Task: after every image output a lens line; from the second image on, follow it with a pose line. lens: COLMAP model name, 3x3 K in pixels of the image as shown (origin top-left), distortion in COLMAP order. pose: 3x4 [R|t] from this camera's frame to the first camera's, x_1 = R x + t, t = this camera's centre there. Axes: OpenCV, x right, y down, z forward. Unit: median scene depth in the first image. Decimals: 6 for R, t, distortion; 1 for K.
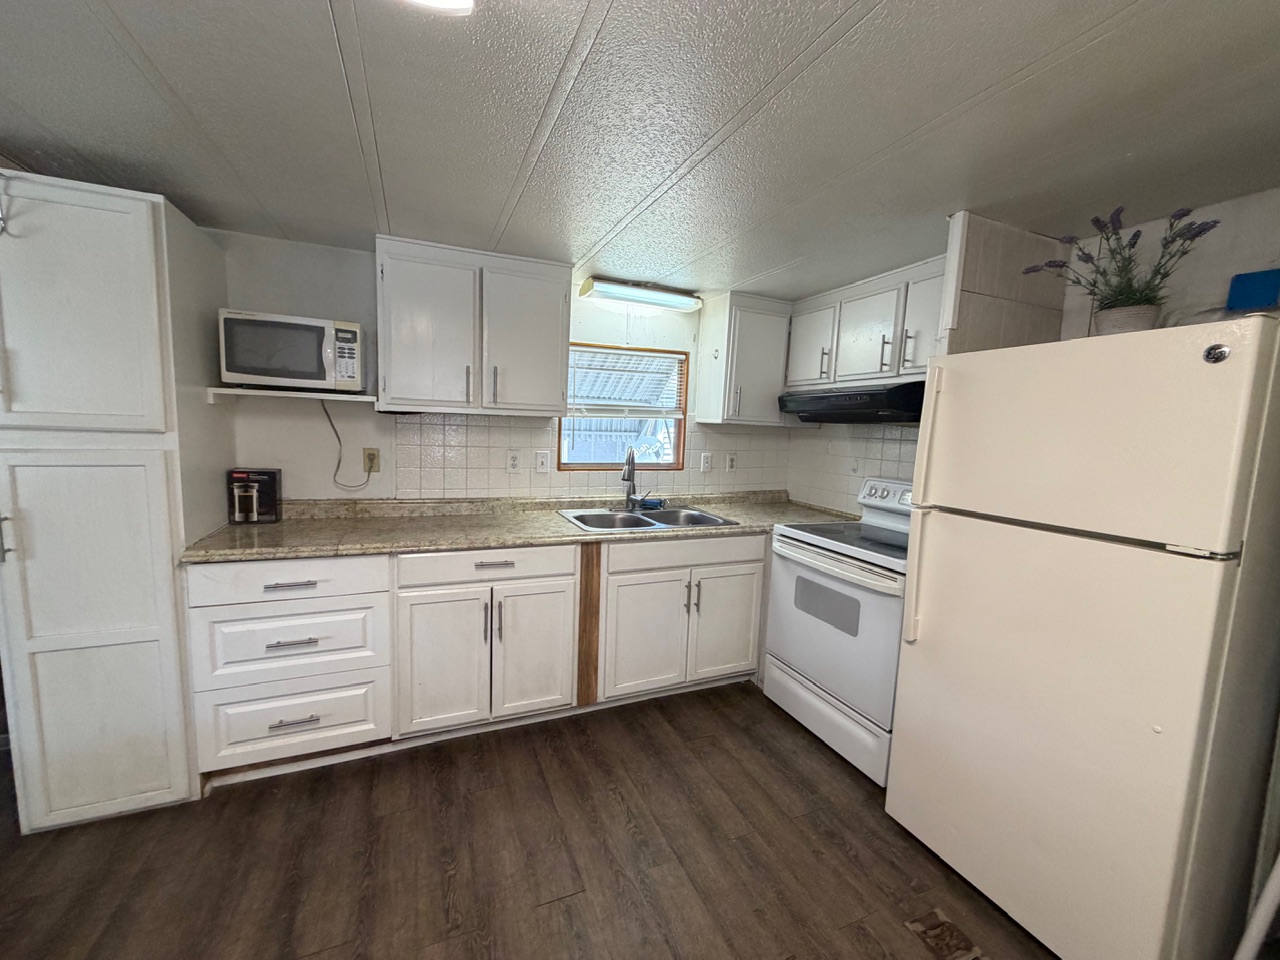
lens RADIAL K [[510.7, 0, 635.8], [0, 510.7, 482.1], [0, 0, 1]] dist [0.002001, -0.001200]
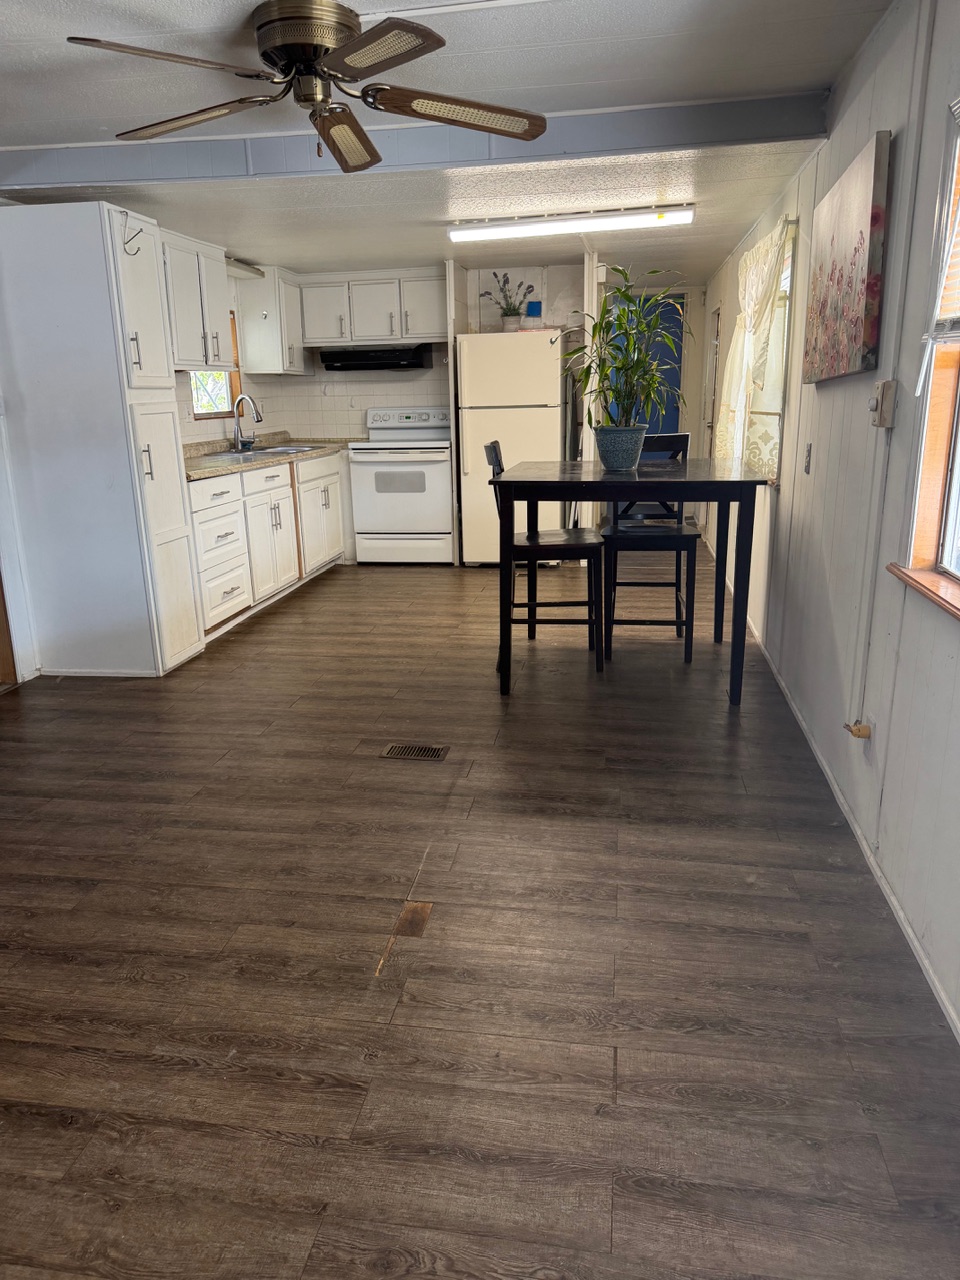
lens RADIAL K [[906.4, 0, 483.8], [0, 906.4, 645.9], [0, 0, 1]] dist [0.013894, 0.000846]
pose [[0.527665, -0.272976, 0.804396, -1.763304], [0.132810, 0.961825, 0.239279, 0.071368], [-0.839006, -0.019427, 0.543776, -0.745639]]
